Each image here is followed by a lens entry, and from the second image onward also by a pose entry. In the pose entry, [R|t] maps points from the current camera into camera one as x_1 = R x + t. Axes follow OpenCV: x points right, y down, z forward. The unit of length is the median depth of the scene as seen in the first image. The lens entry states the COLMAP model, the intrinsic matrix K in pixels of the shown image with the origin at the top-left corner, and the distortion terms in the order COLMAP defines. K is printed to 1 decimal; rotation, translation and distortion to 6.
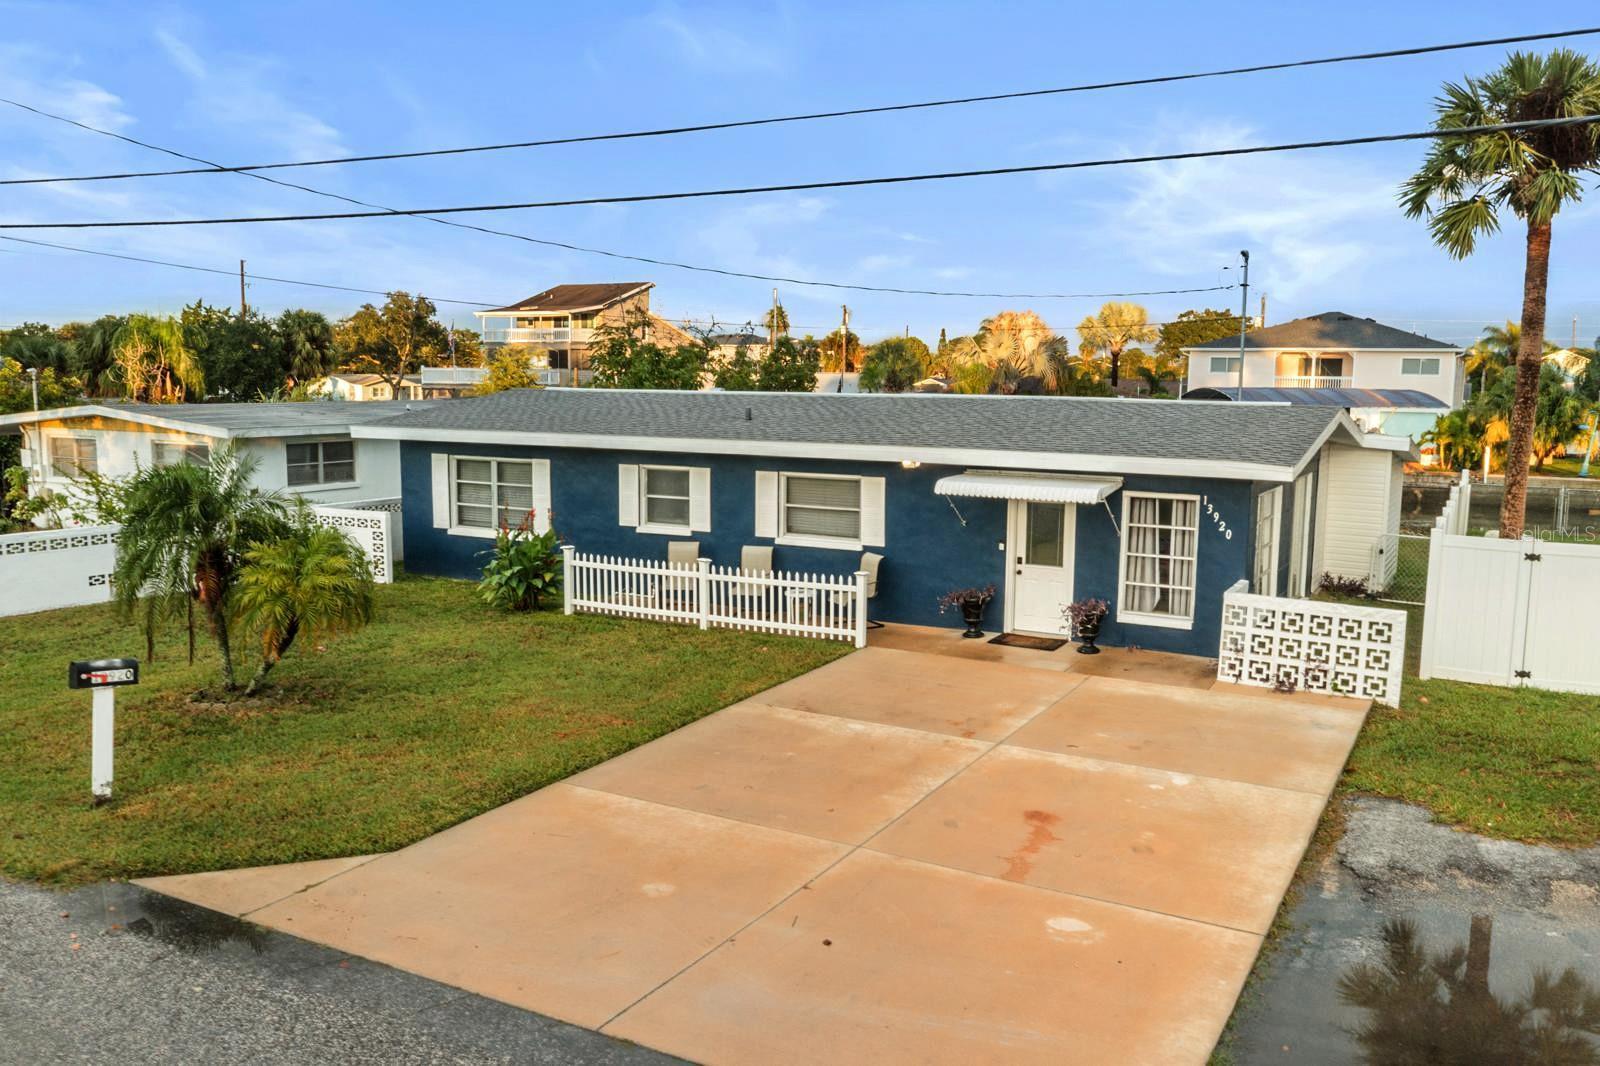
lens RADIAL K [[1262.1, 0, 800.0], [0, 1262.1, 533.0], [0, 0, 1]] dist [-0.027912, 0.010827]
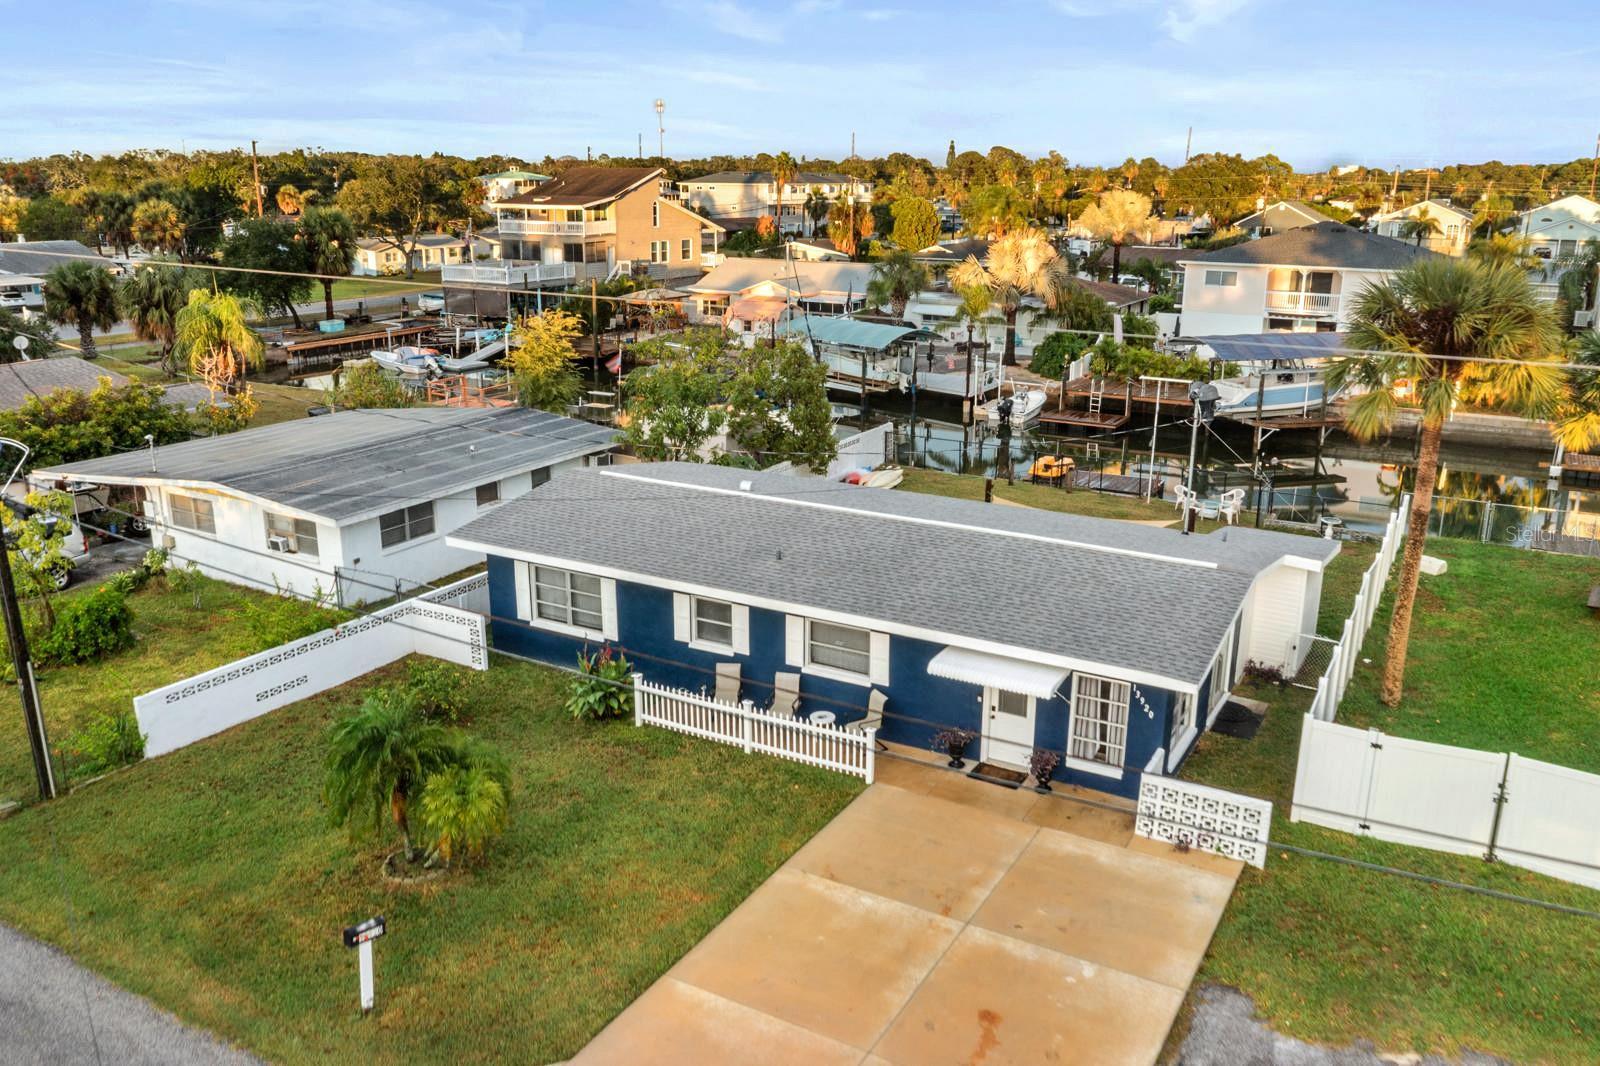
lens RADIAL K [[1262.1, 0, 800.0], [0, 1262.1, 533.0], [0, 0, 1]] dist [-0.027912, 0.010827]
pose [[0.999989, -0.001846, -0.004253, -0.018123], [0.002473, 0.988317, 0.152390, -0.366850], [0.003922, -0.152399, 0.988311, -0.254506]]
